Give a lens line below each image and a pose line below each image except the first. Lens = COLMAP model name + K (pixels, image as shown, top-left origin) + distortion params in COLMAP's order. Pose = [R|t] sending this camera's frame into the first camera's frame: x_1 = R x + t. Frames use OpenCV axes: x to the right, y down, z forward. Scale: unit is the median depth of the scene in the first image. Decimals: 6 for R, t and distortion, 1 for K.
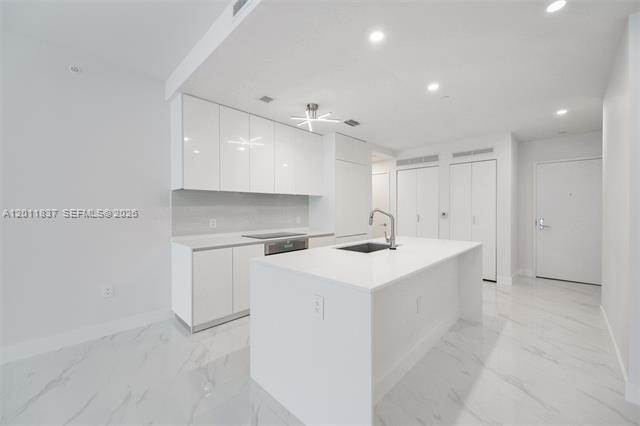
lens RADIAL K [[250.5, 0, 320.0], [0, 250.5, 213.0], [0, 0, 1]] dist [0.016096, 0.000177]
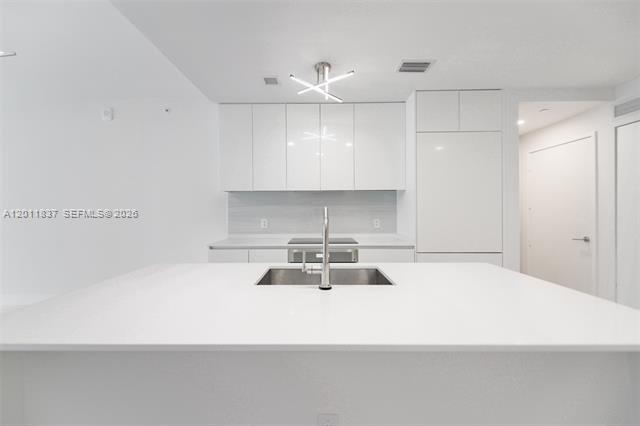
lens RADIAL K [[253.8, 0, 318.0], [0, 253.8, 209.5], [0, 0, 1]] dist [0.000489, -0.000074]
pose [[0.690765, 0.000604, -0.723079, 0.362163], [-0.008981, 0.999930, -0.007745, -0.006390], [0.723023, 0.011844, 0.690722, 0.363237]]
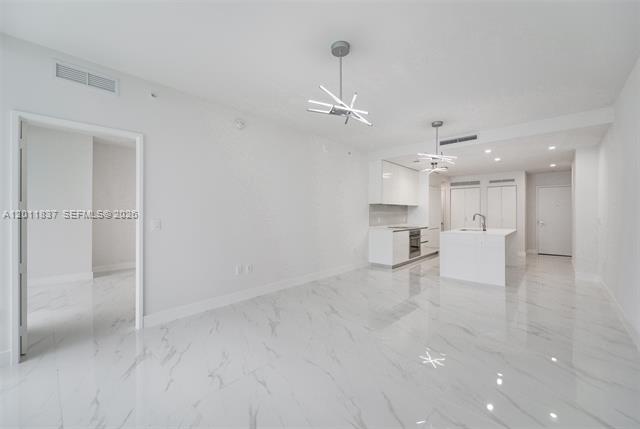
lens RADIAL K [[260.0, 0, 315.4], [0, 260.0, 214.1], [0, 0, 1]] dist [-0.000169, -0.000176]
pose [[0.999777, 0.007354, 0.019783, -0.769481], [-0.007133, 0.999912, -0.011219, 0.014839], [-0.019864, 0.011076, 0.999741, -0.813825]]
